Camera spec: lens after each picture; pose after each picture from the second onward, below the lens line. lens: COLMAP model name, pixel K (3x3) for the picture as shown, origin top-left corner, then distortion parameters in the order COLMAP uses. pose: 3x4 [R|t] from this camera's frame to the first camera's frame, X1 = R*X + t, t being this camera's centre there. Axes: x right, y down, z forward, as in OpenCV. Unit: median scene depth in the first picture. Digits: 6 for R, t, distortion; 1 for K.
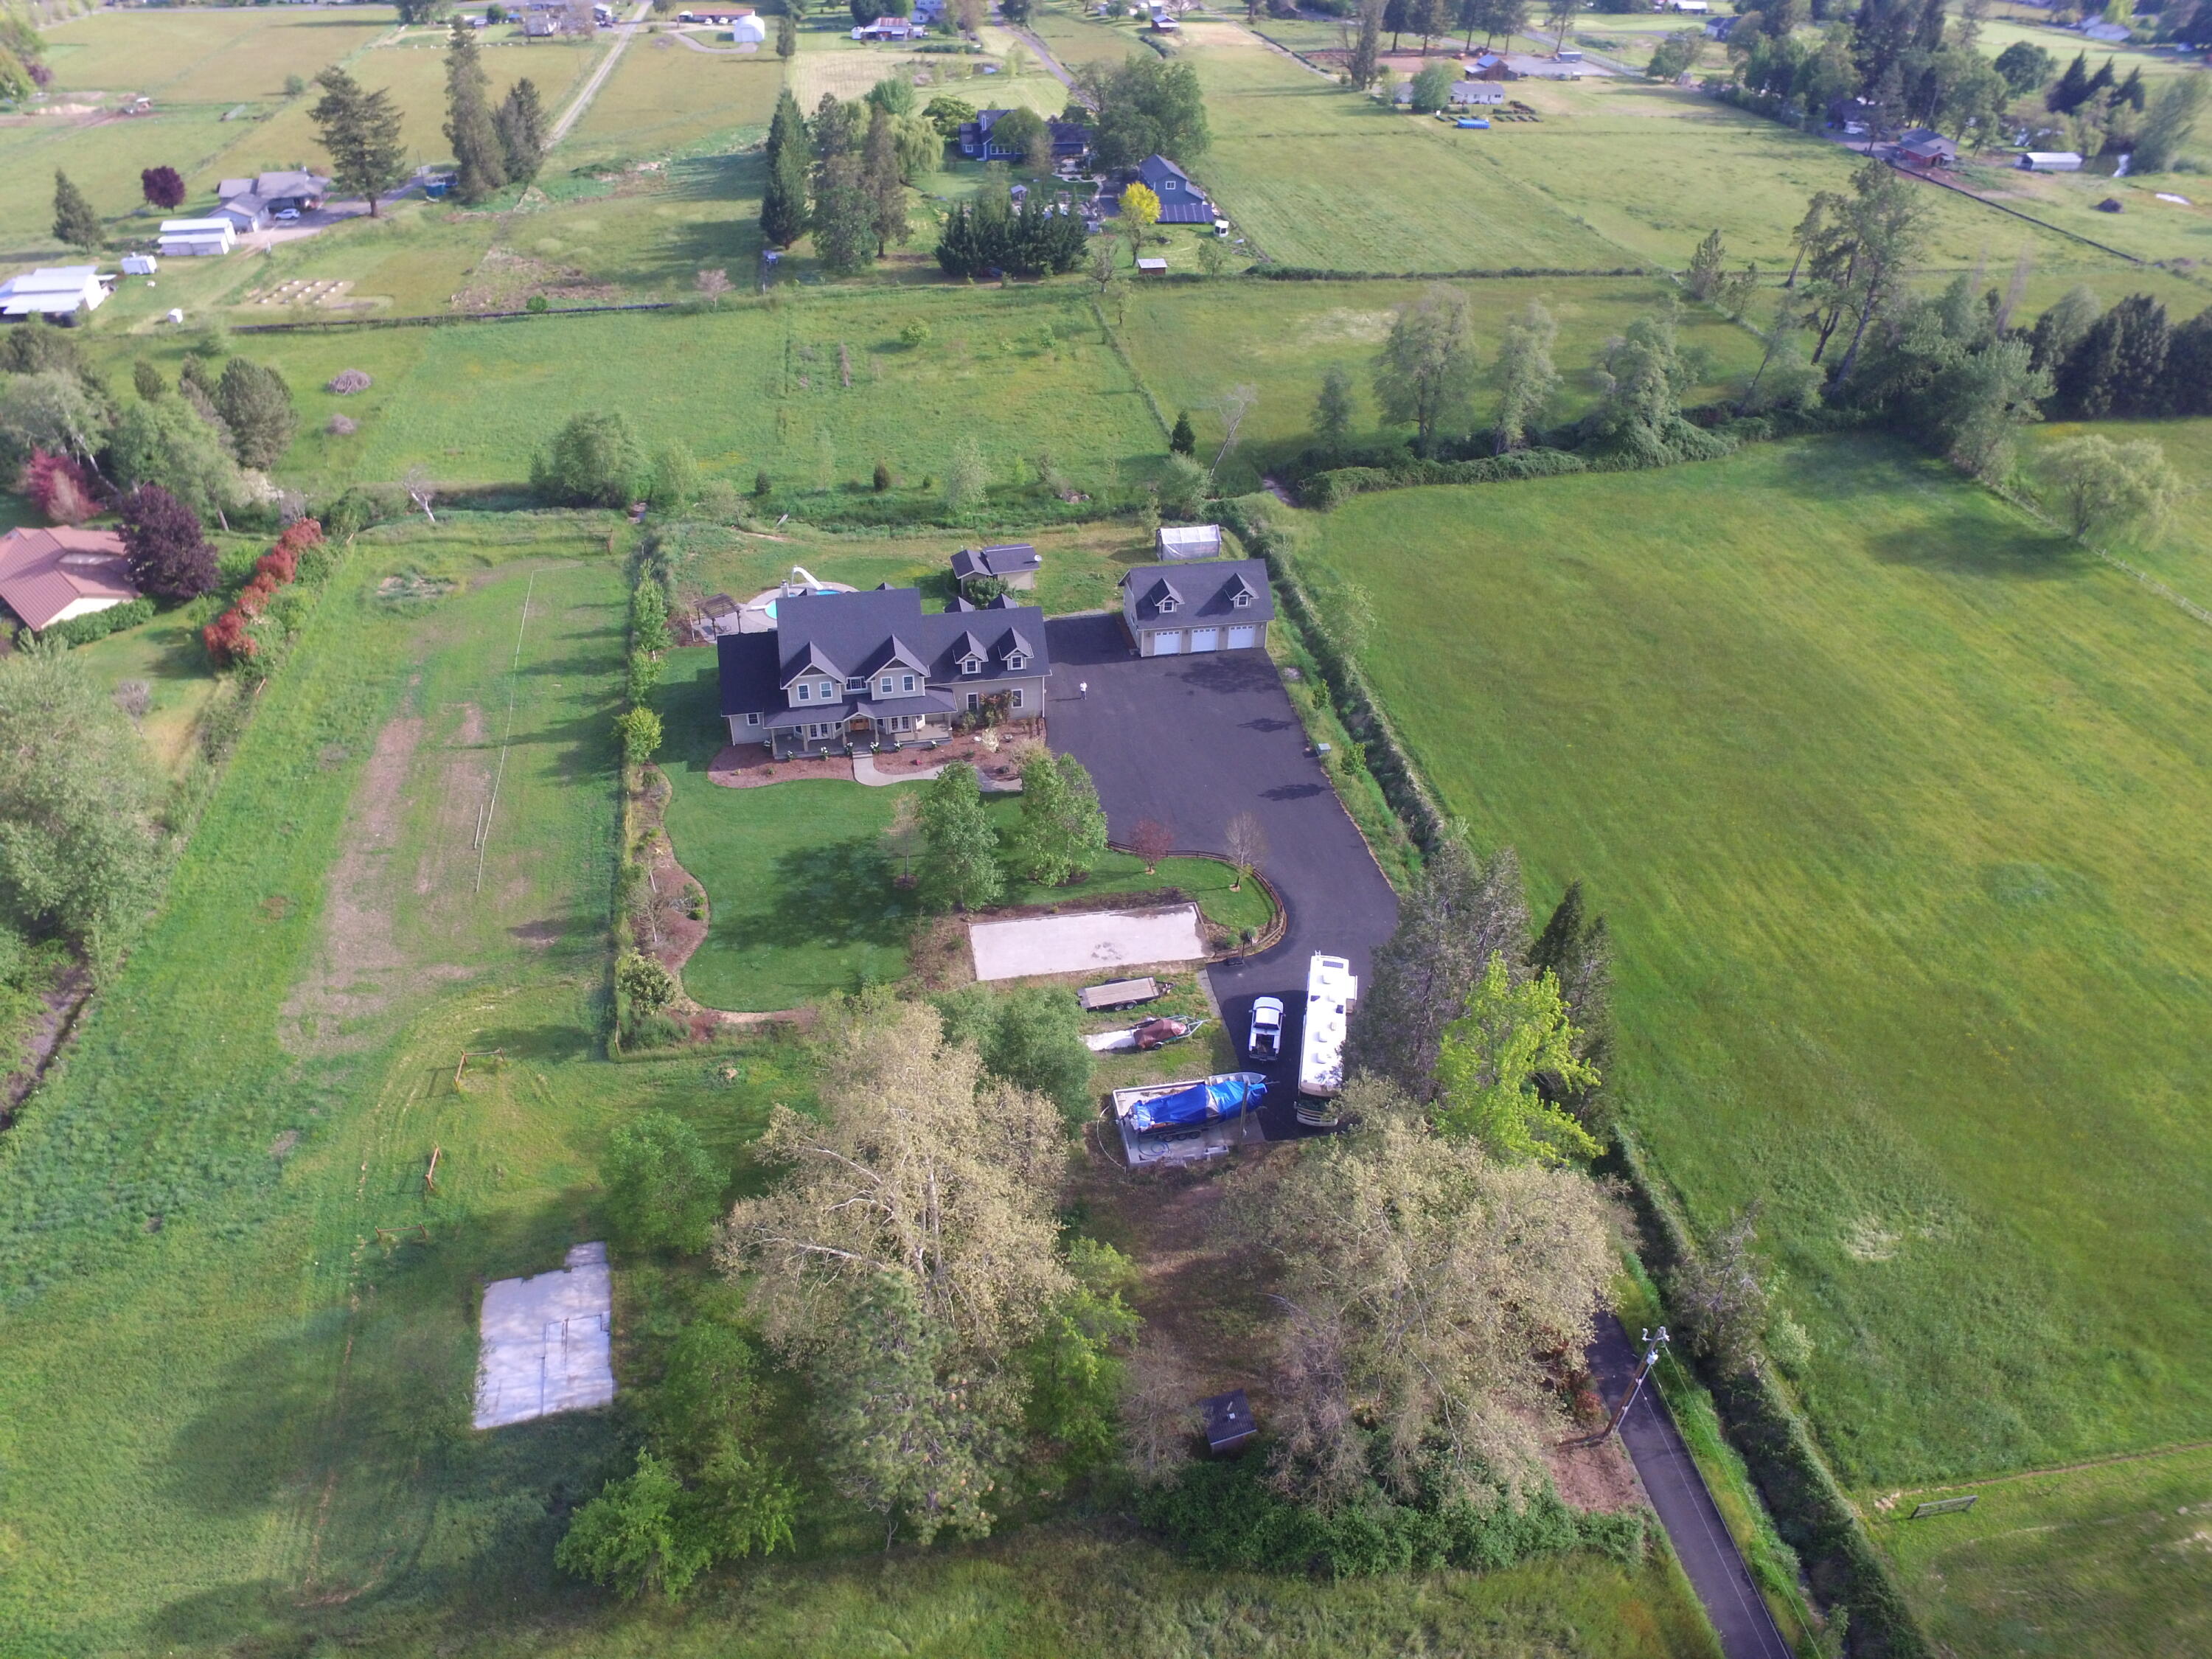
lens RADIAL K [[1494.1, 0, 1091.1], [0, 1494.1, 806.8], [0, 0, 1]] dist [-0.127590, 0.090242]
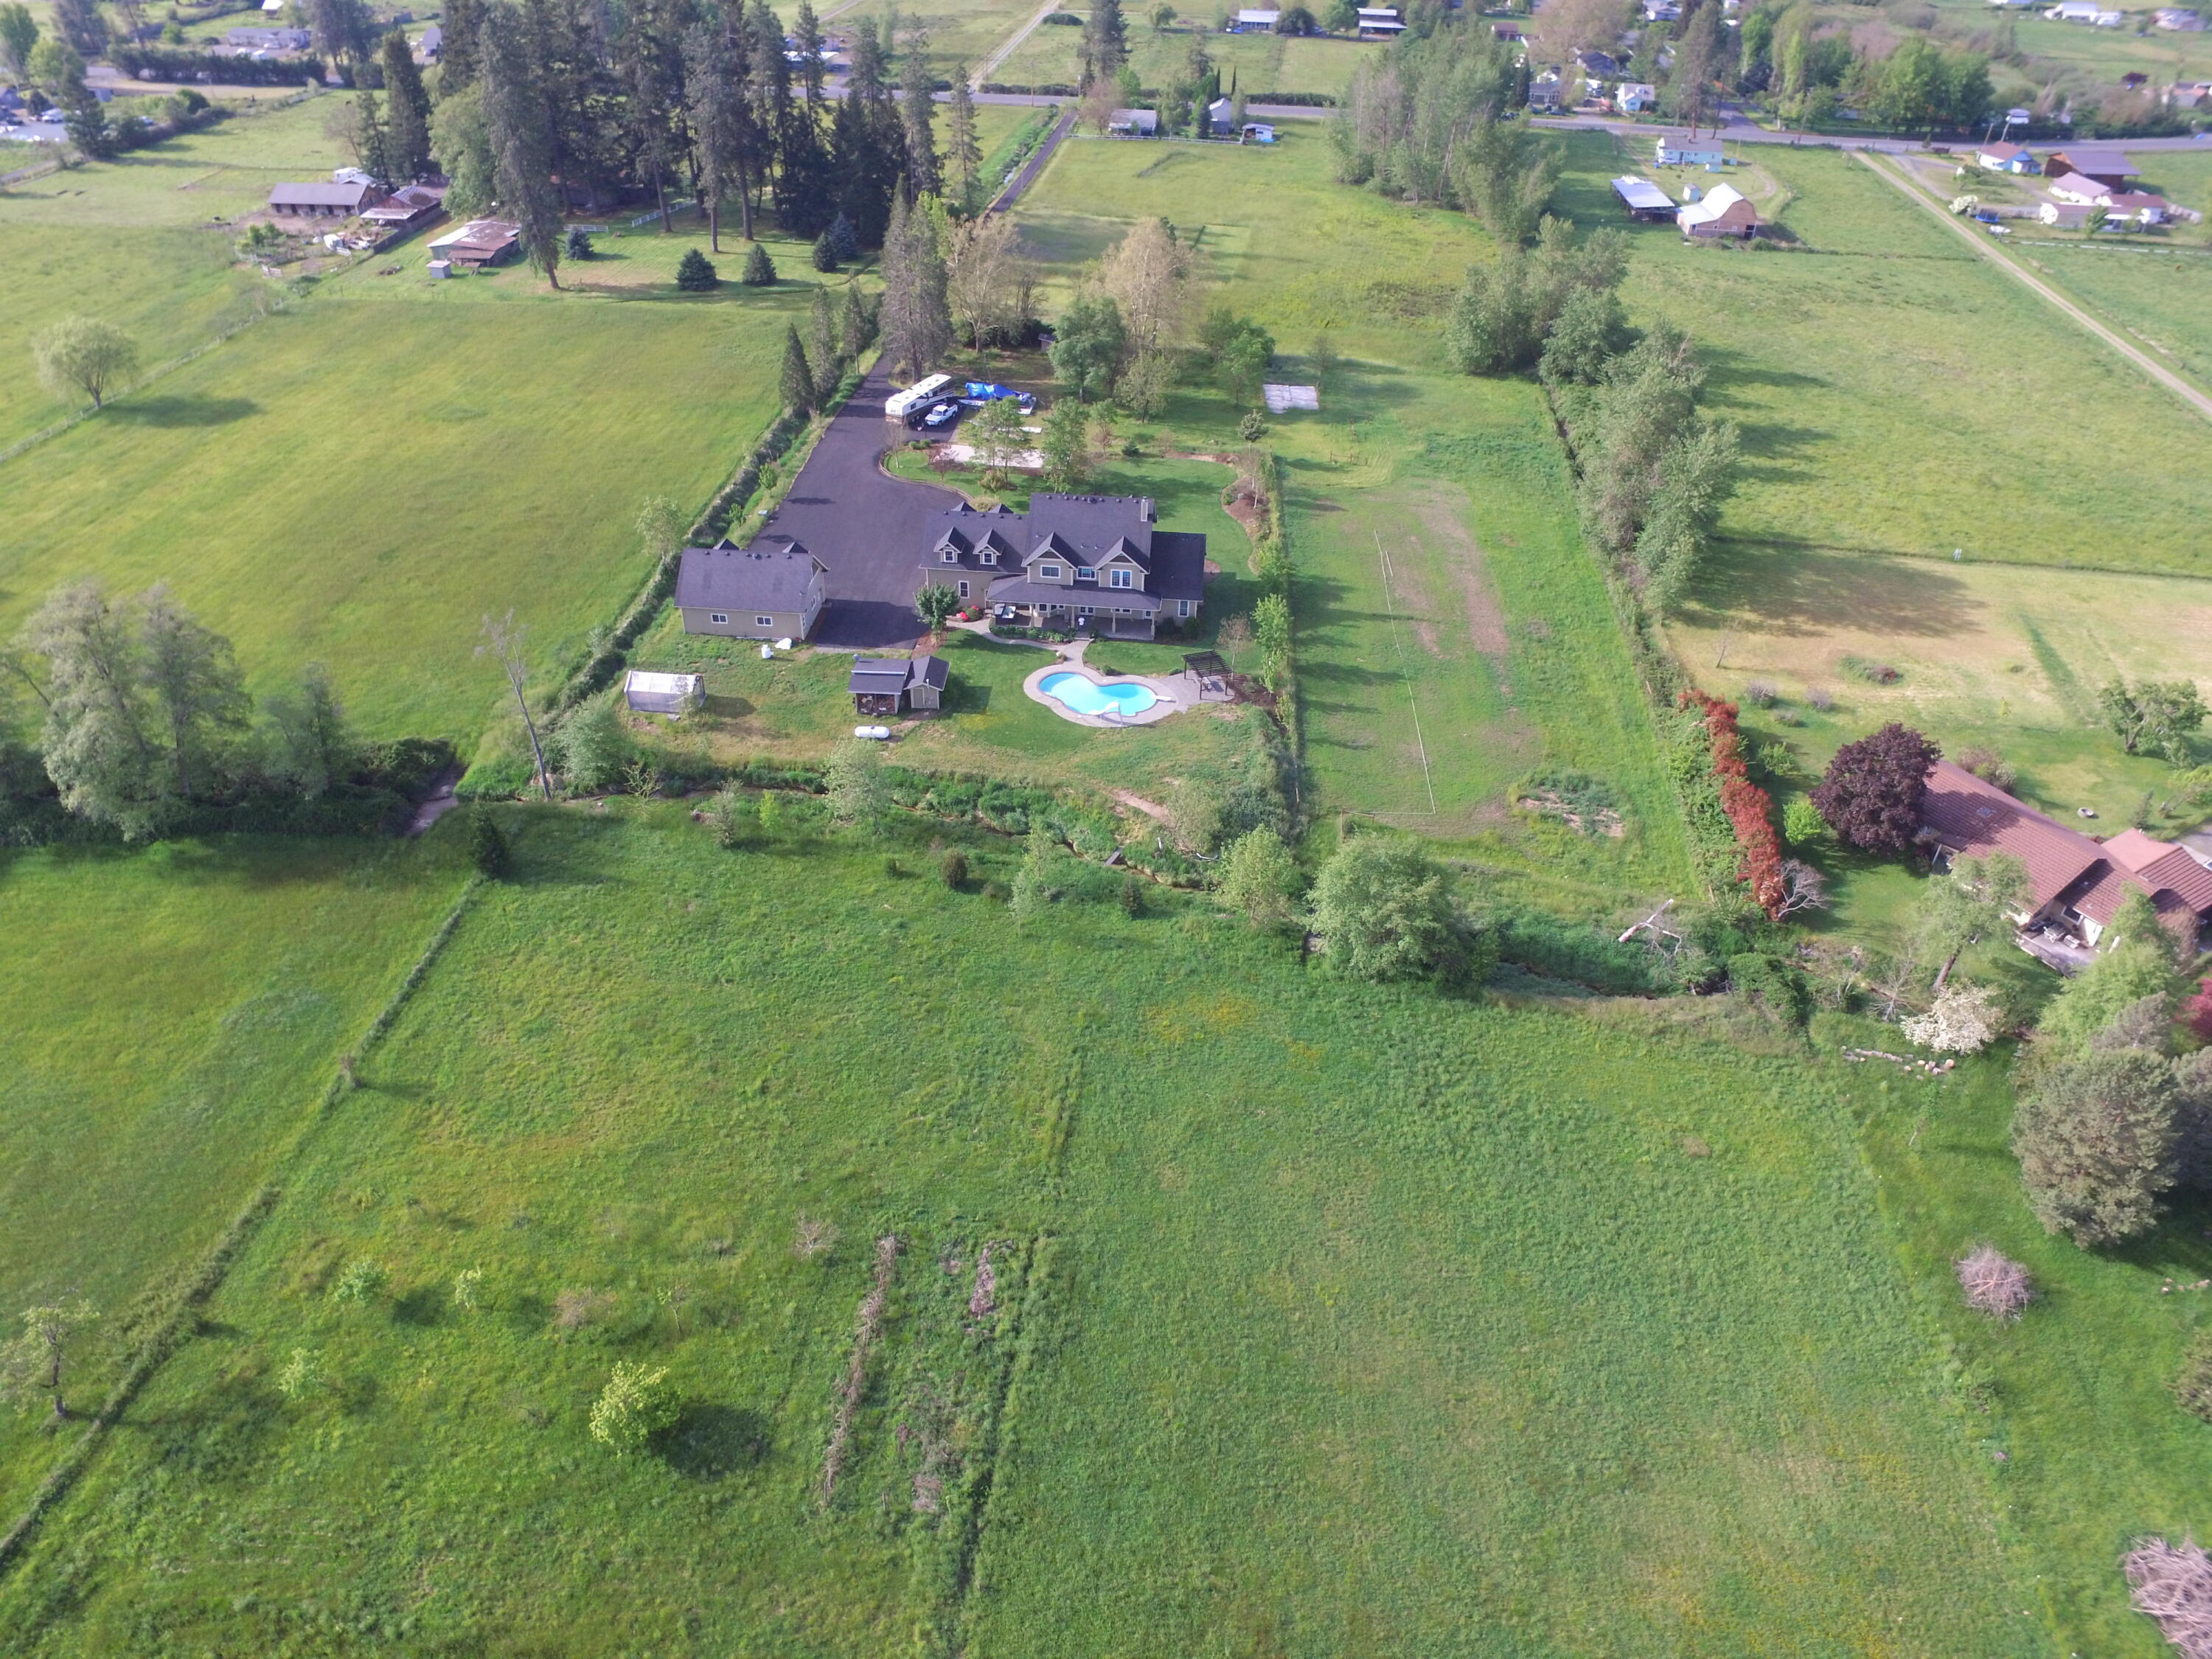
lens RADIAL K [[1494.1, 0, 1097.9], [0, 1494.1, 807.3], [0, 0, 1]] dist [-0.127590, 0.090242]
pose [[-0.959290, -0.189131, 0.209741, -0.462494], [0.138797, 0.331061, 0.933346, -1.157804], [-0.245962, 0.924461, -0.291333, 1.578005]]
